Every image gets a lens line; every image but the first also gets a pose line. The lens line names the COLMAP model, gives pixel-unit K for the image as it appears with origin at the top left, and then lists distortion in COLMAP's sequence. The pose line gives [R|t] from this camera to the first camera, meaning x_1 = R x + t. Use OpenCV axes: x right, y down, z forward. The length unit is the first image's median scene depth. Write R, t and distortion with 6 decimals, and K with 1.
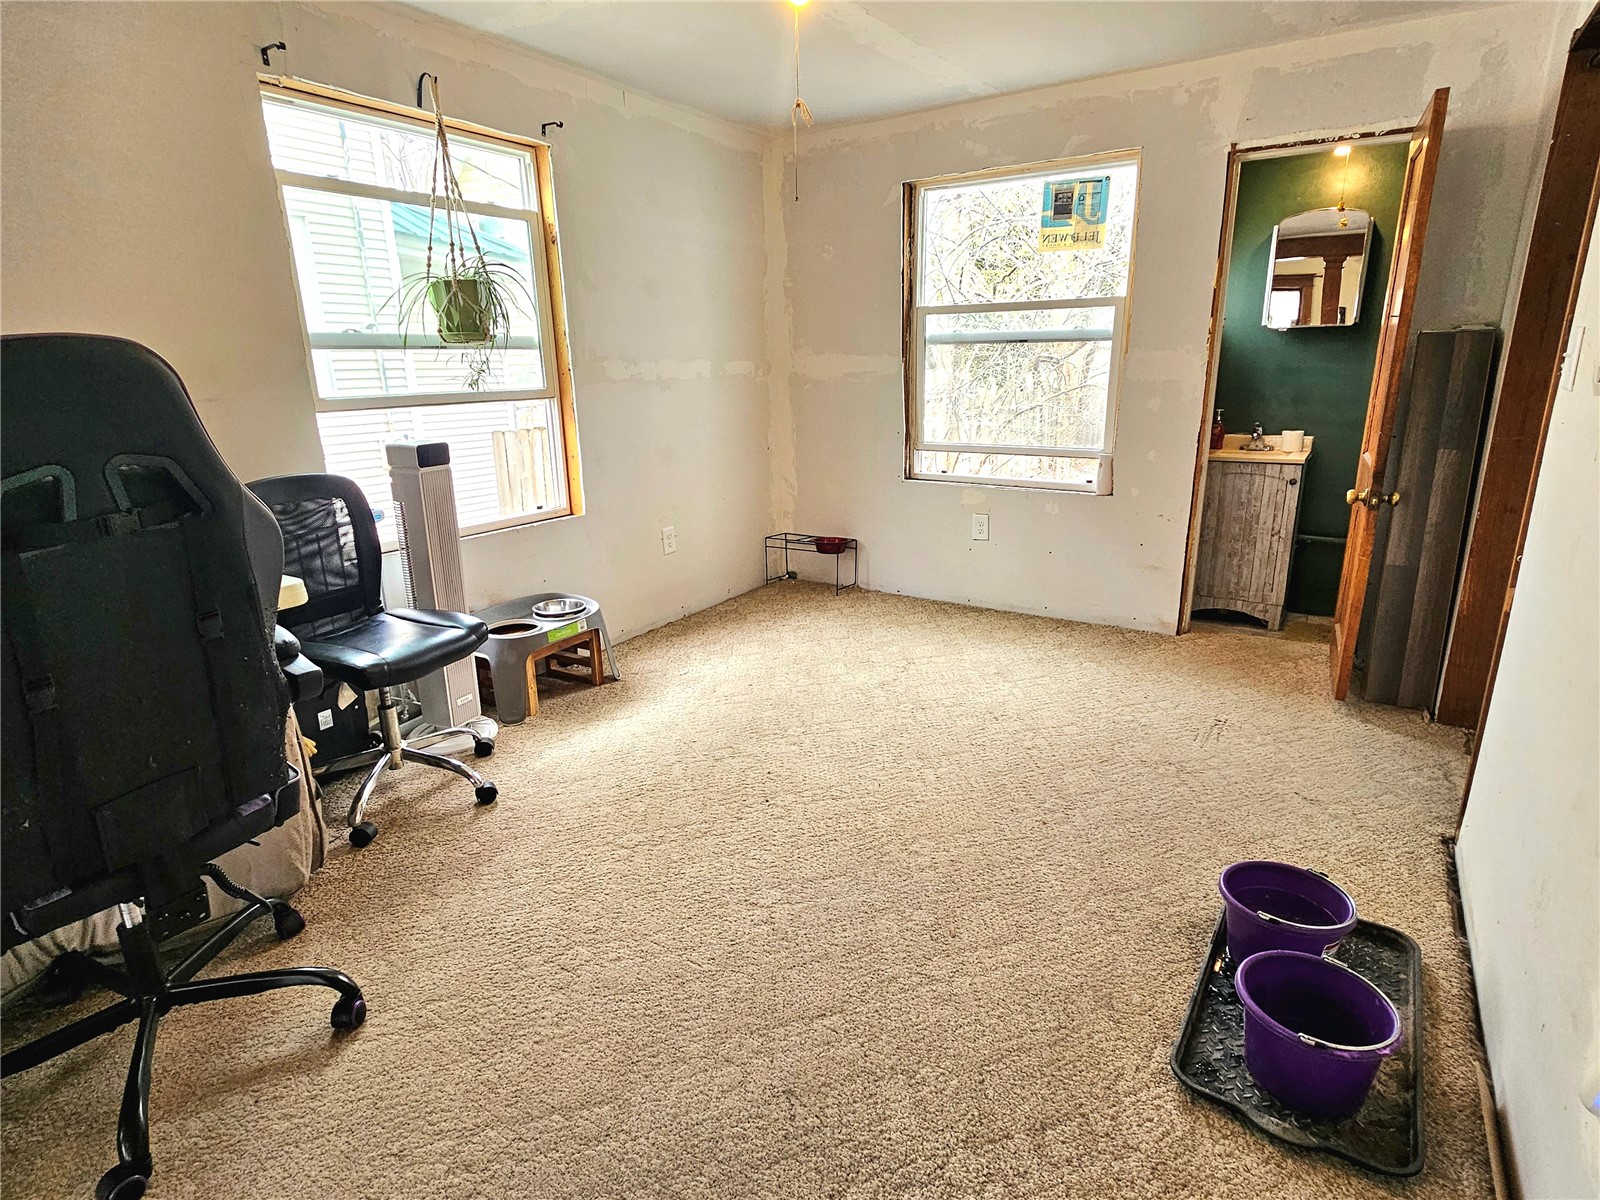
lens RADIAL K [[835.7, 0, 802.3], [0, 835.7, 606.2], [0, 0, 1]] dist [-0.002448, 0.000709]
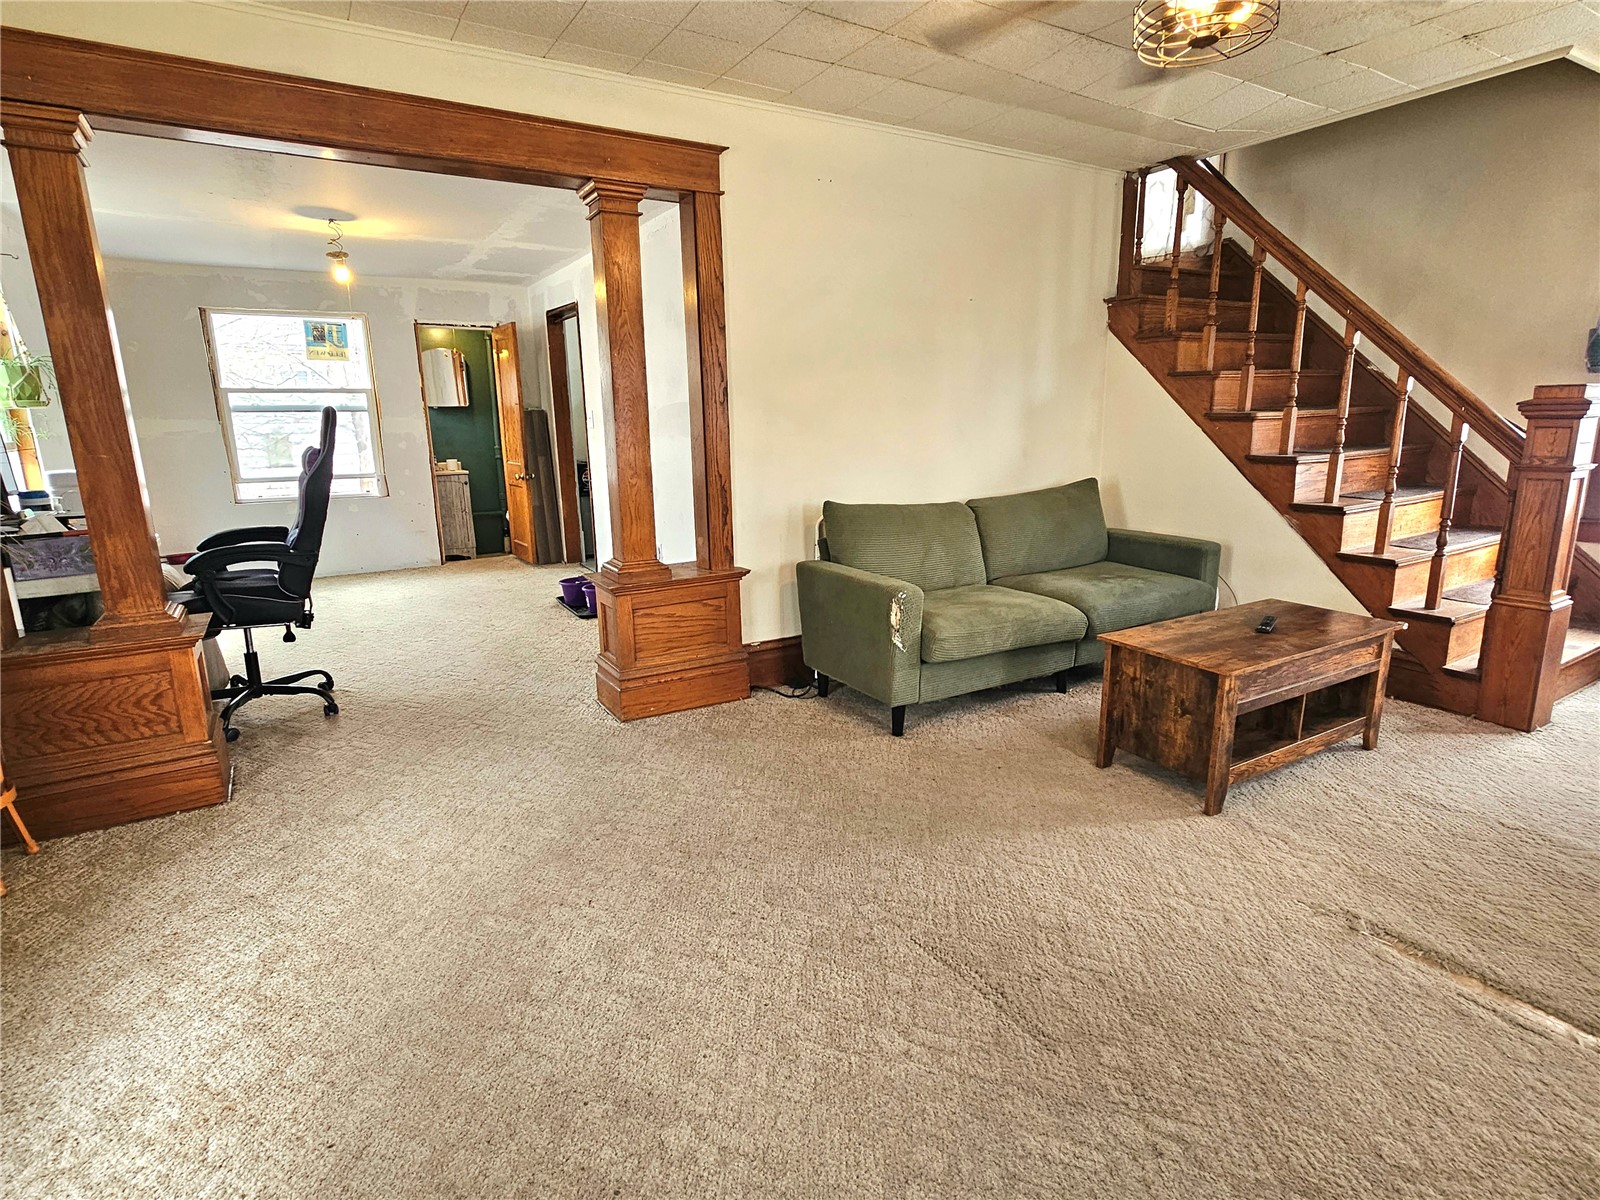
lens RADIAL K [[835.7, 0, 806.1], [0, 835.7, 599.8], [0, 0, 1]] dist [-0.002448, 0.000709]
pose [[0.440725, -0.188701, 0.877584, -0.869008], [0.259928, 0.962597, 0.076445, 0.180771], [-0.859185, 0.194417, 0.473290, -0.586705]]
